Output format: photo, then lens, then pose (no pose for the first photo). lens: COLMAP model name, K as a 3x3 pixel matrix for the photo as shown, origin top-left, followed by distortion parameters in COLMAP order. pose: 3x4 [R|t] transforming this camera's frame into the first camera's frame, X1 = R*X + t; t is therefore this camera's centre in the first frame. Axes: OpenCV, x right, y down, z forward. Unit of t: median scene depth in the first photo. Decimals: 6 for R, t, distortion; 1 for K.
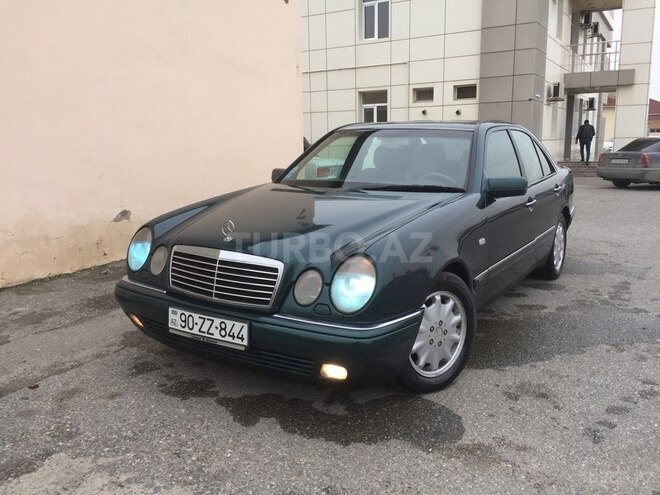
lens RADIAL K [[564.6, 0, 332.1], [0, 564.6, 233.9], [0, 0, 1]] dist [0.057474, -0.042809]
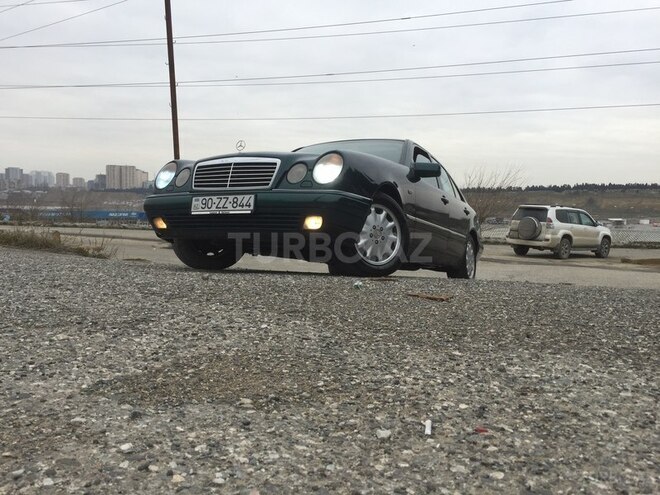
lens RADIAL K [[564.6, 0, 332.2], [0, 564.6, 246.3], [0, 0, 1]] dist [0.057474, -0.042809]
pose [[0.992099, 0.059842, 0.110265, -0.090187], [-0.031060, 0.968704, -0.246268, 0.562466], [-0.121551, 0.240898, 0.962909, -0.349396]]
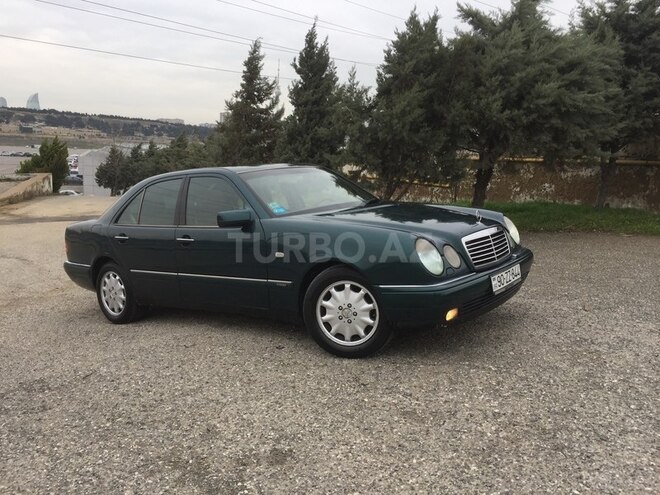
lens RADIAL K [[564.6, 0, 330.1], [0, 564.6, 246.6], [0, 0, 1]] dist [0.057474, -0.042809]
pose [[0.101617, -0.120953, 0.987443, -1.595981], [0.259830, 0.961355, 0.091019, -0.157538], [-0.960293, 0.247319, 0.129117, 1.140101]]
